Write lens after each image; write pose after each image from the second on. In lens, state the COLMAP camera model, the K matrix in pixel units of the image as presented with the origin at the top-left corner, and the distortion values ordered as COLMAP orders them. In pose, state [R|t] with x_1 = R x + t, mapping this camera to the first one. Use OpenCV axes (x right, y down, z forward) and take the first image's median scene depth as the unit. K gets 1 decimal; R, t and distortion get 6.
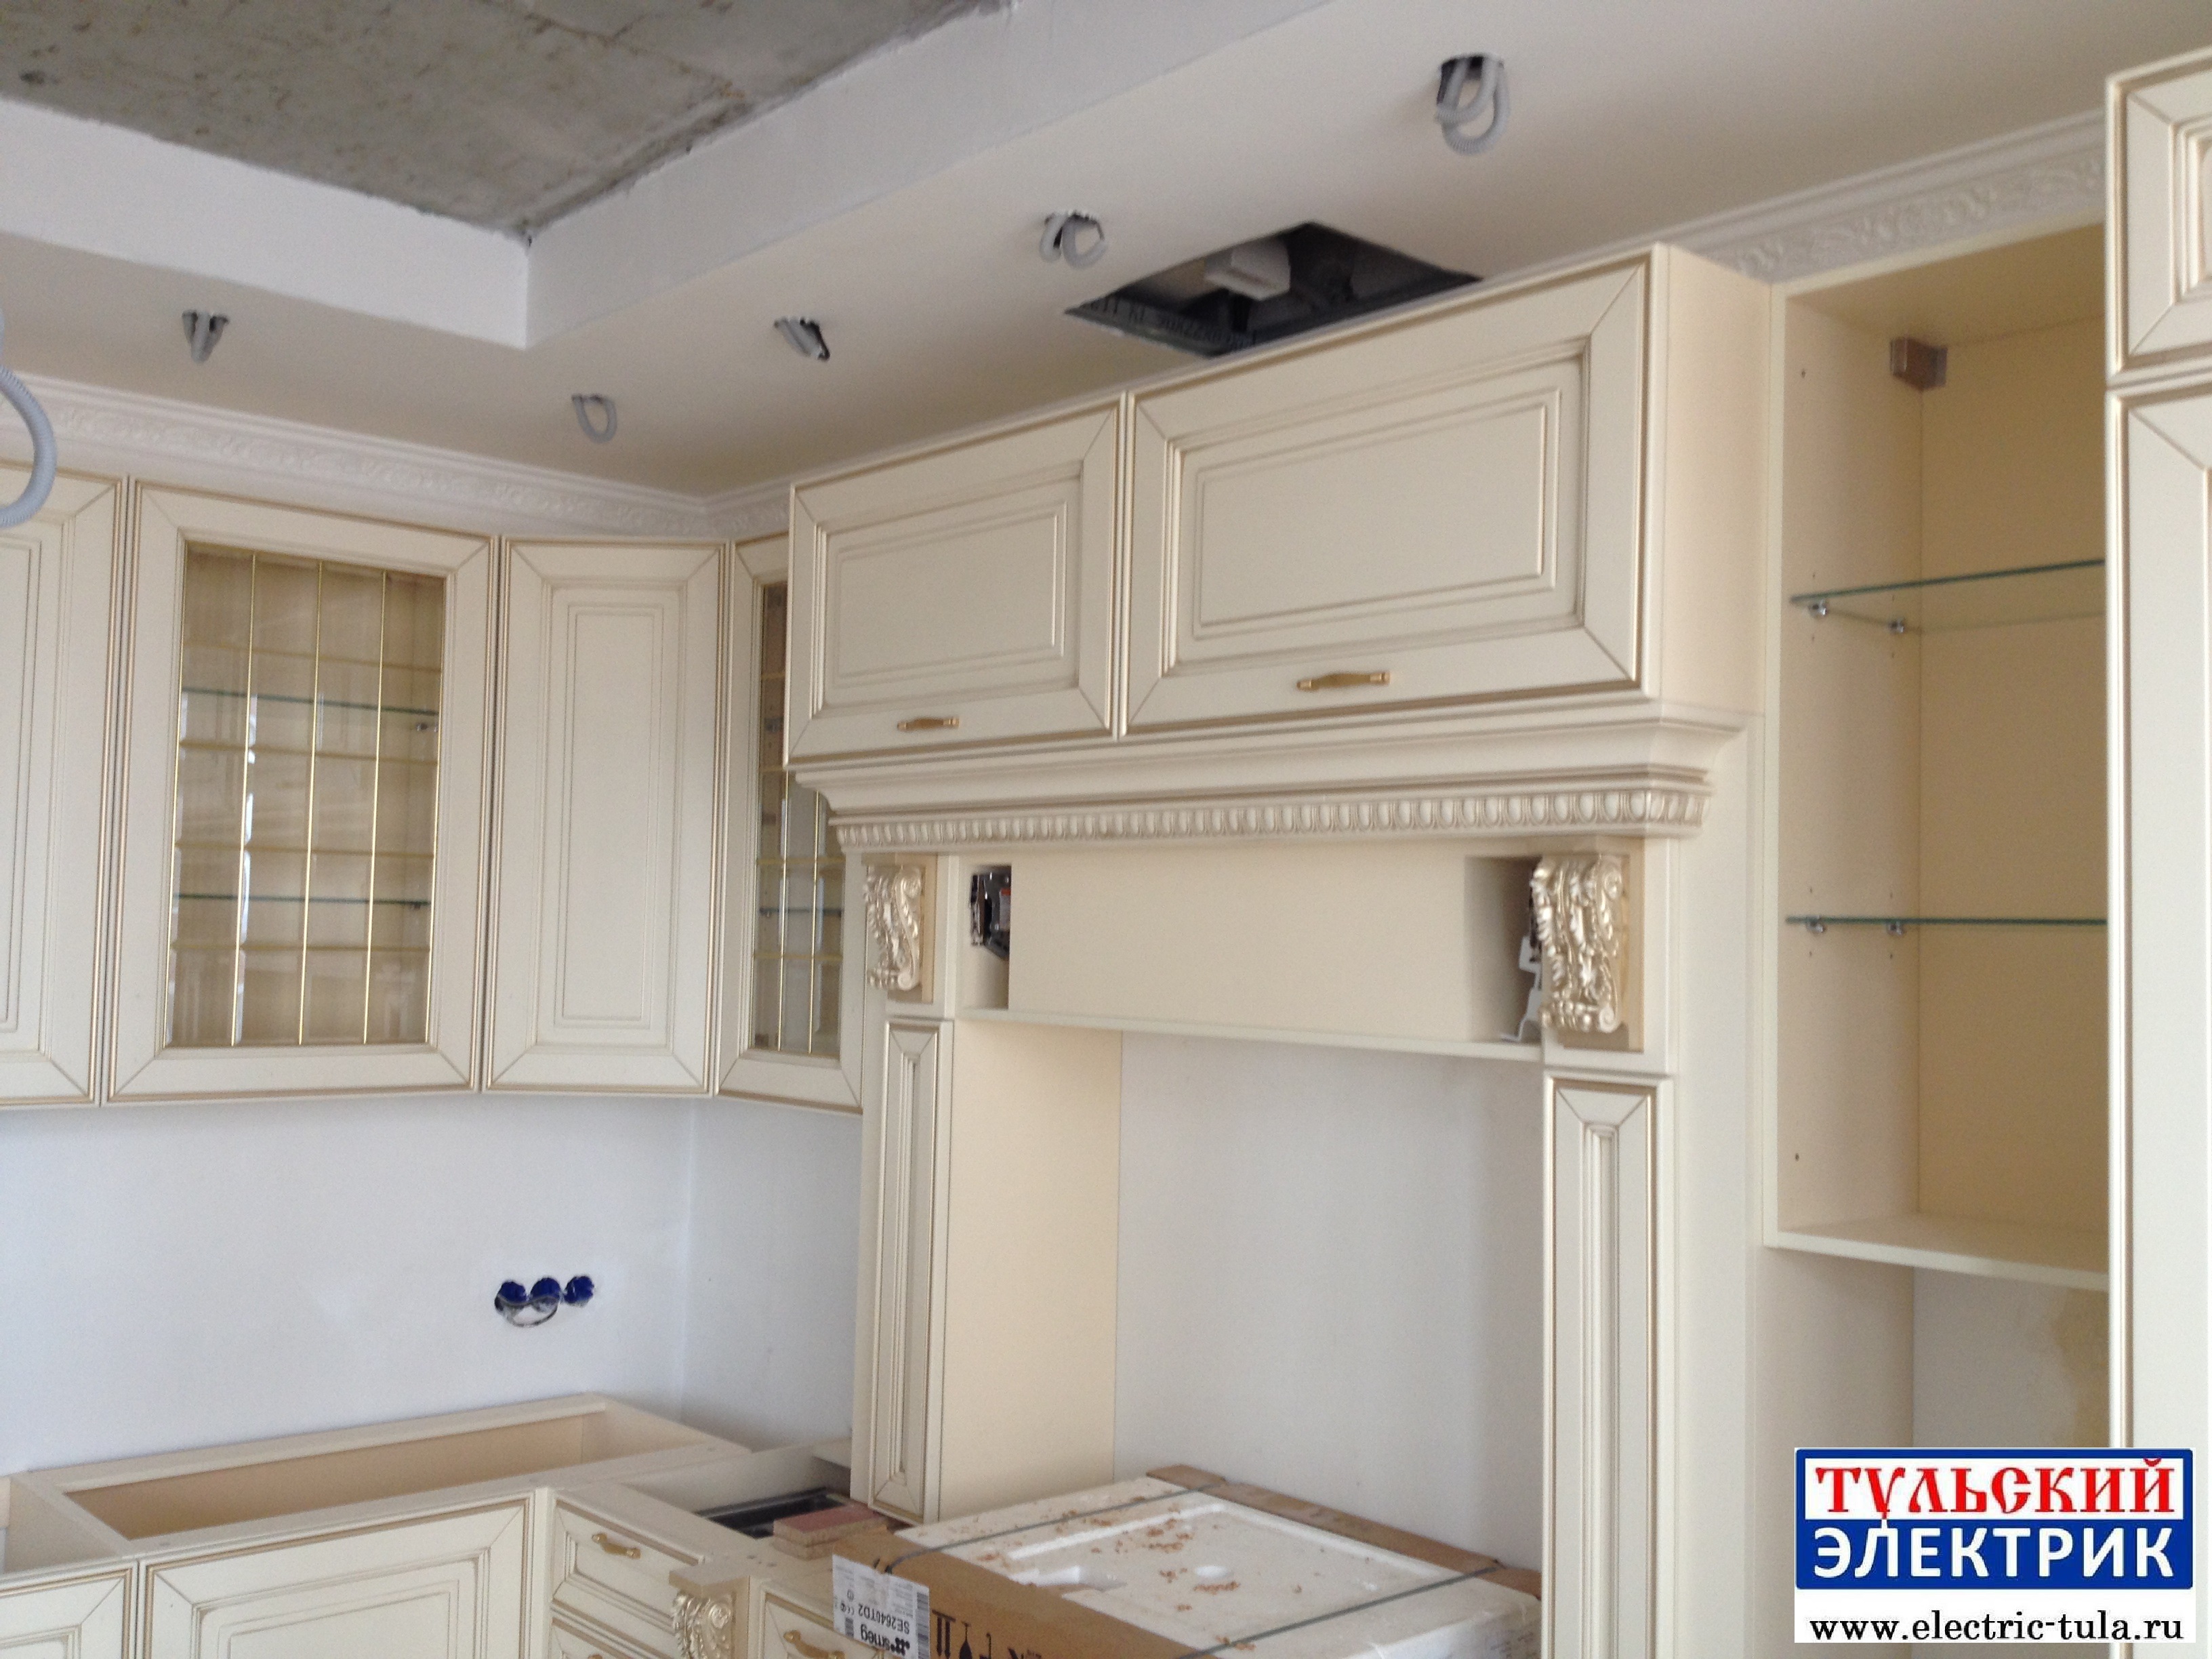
lens RADIAL K [[2065.2, 0, 1106.0], [0, 2065.2, 829.5], [0, 0, 1]] dist [0.230097, -0.574424]
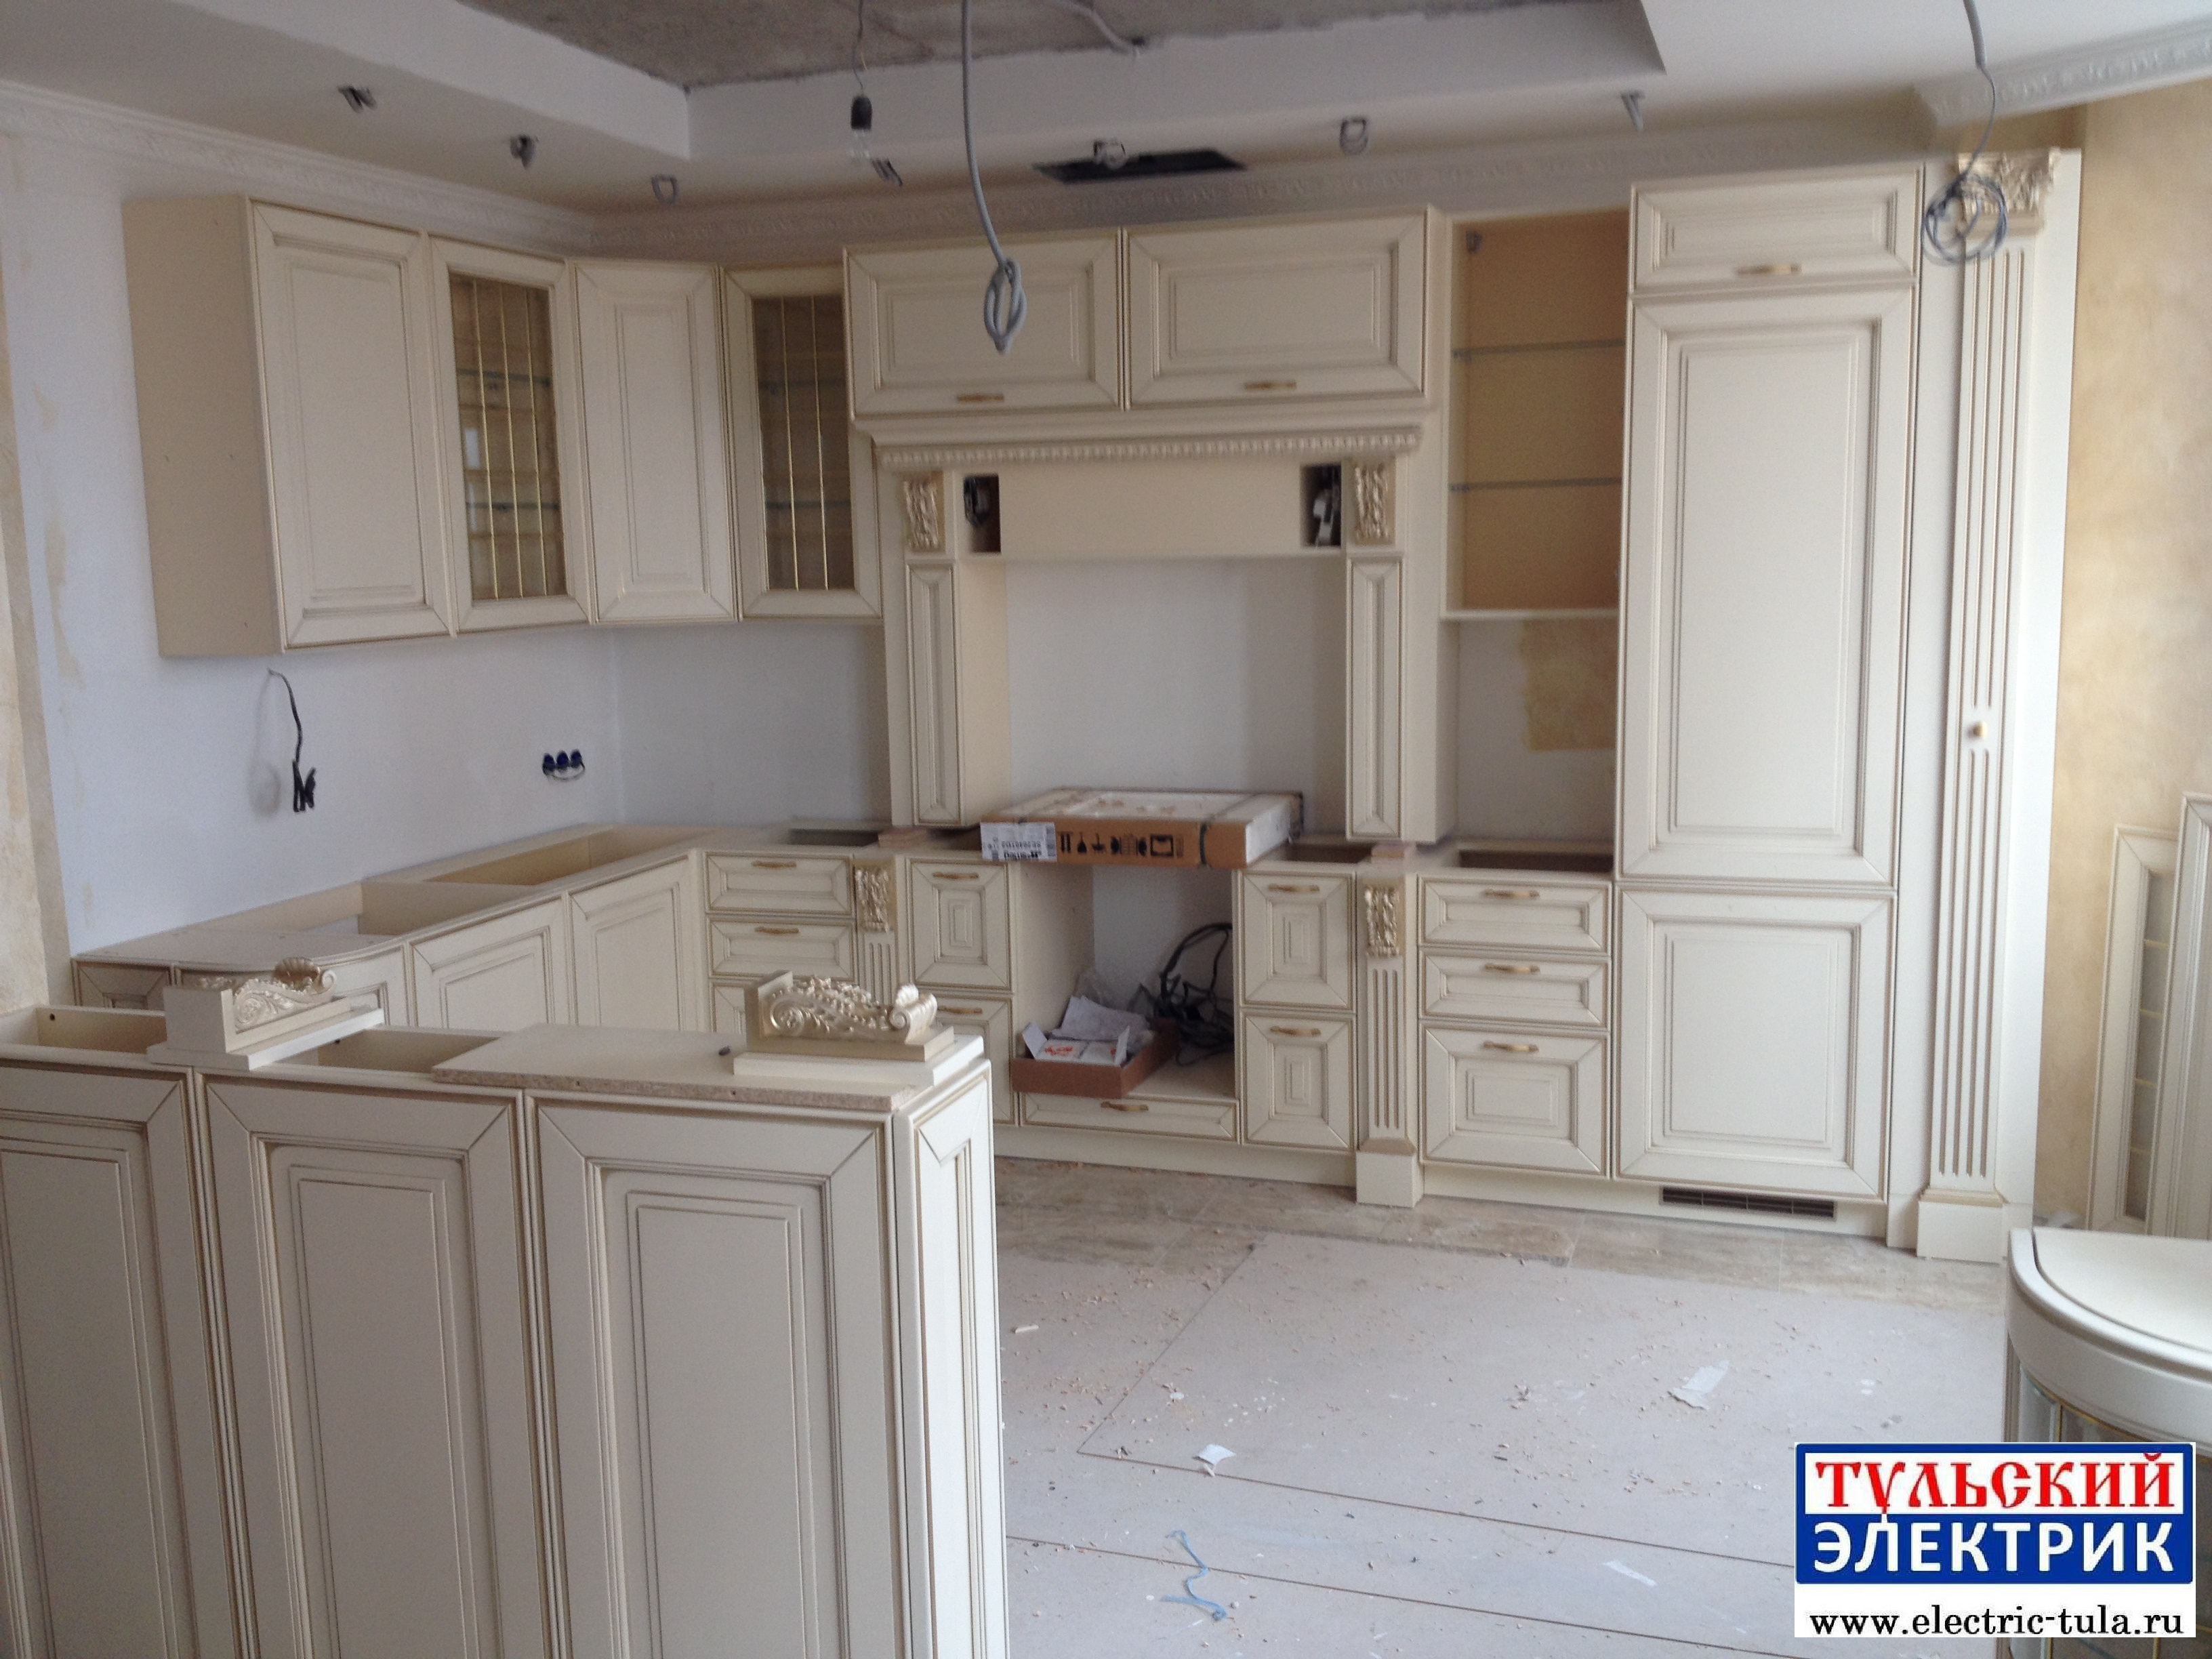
lens RADIAL K [[2065.2, 0, 1106.0], [0, 2065.2, 829.5], [0, 0, 1]] dist [0.230097, -0.574424]
pose [[0.874335, -0.110072, 0.472677, -0.979763], [0.014858, 0.979555, 0.200626, -0.049145], [-0.485096, -0.168391, 0.858094, -0.778827]]
